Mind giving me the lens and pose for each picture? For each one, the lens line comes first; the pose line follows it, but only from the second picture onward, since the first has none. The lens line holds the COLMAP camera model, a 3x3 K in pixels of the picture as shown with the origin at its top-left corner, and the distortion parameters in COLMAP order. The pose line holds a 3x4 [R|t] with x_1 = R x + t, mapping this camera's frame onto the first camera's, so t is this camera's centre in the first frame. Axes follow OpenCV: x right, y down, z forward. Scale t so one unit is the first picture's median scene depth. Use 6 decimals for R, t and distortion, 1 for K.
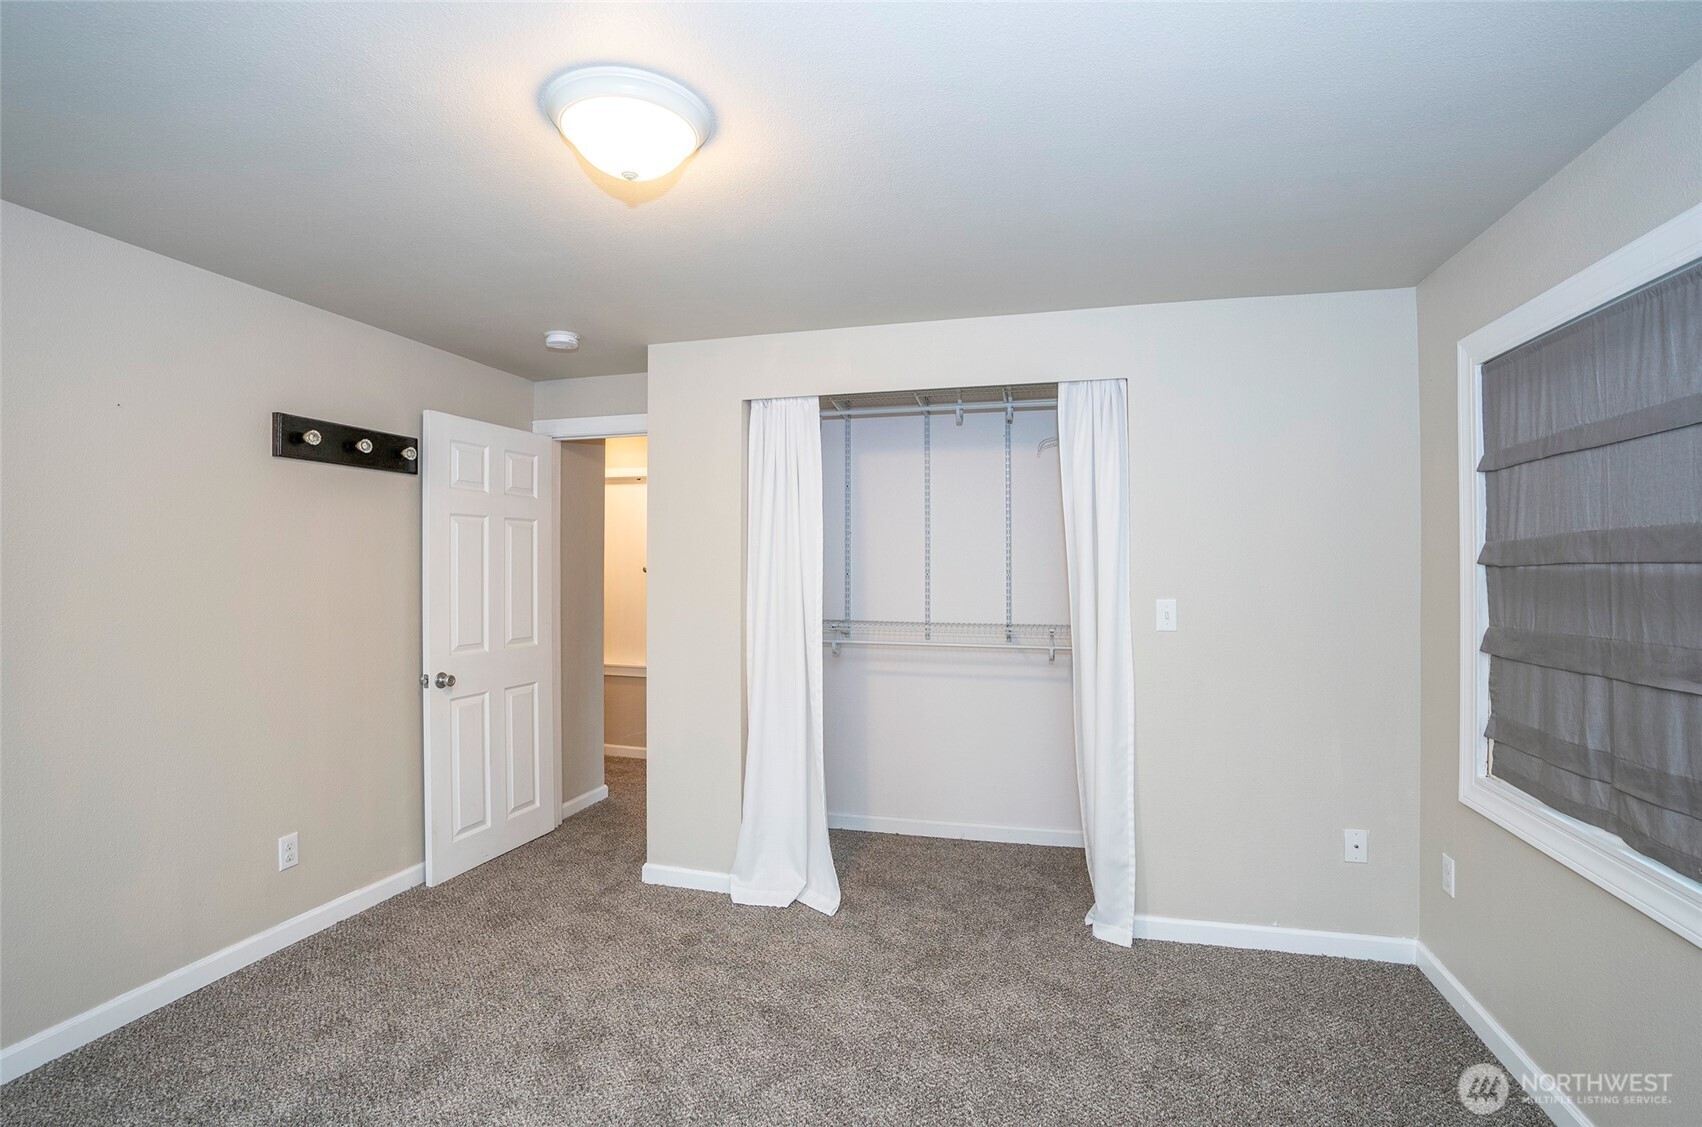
lens RADIAL K [[813.6, 0, 846.0], [0, 813.6, 567.2], [0, 0, 1]] dist [-0.057435, 0.035192]
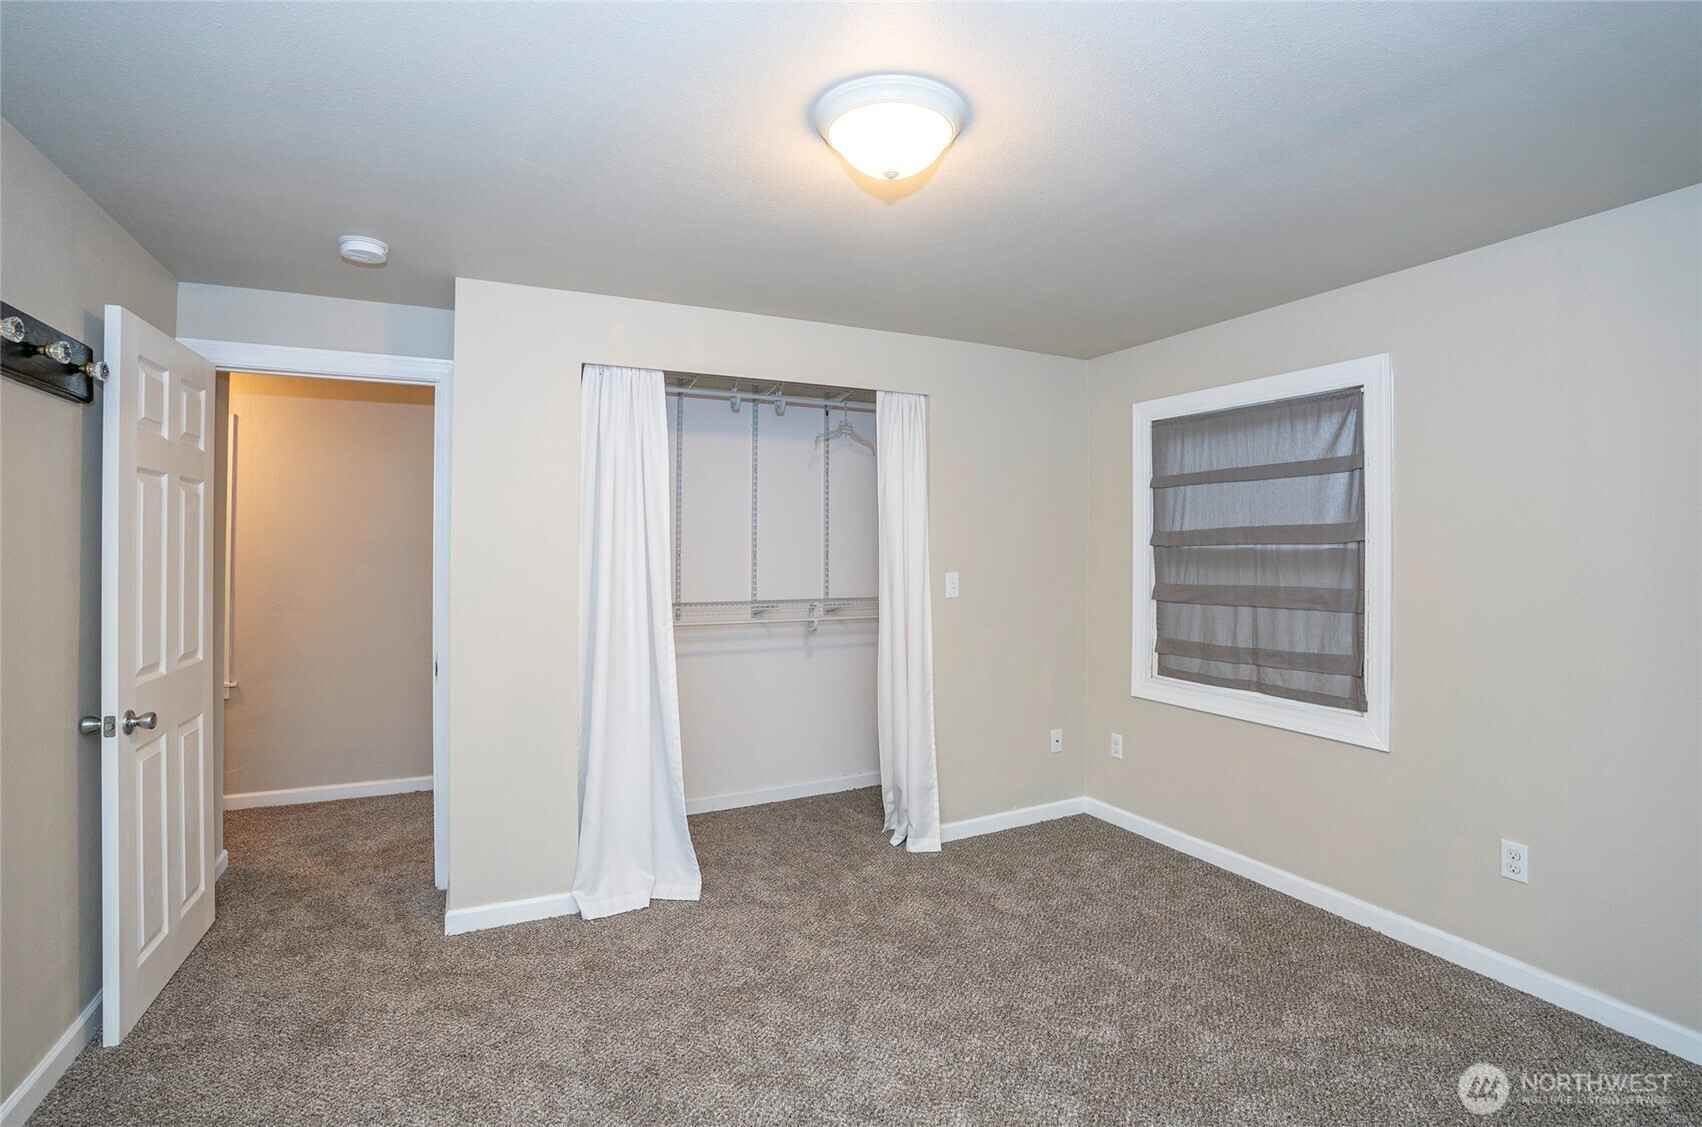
lens RADIAL K [[830.0, 0, 851.3], [0, 830.0, 557.7], [0, 0, 1]] dist [-0.073257, 0.036404]
pose [[0.735970, -0.009031, 0.676954, -0.560267], [0.003427, 0.999948, 0.009615, 0.002686], [-0.677006, -0.004757, 0.735963, 0.135817]]
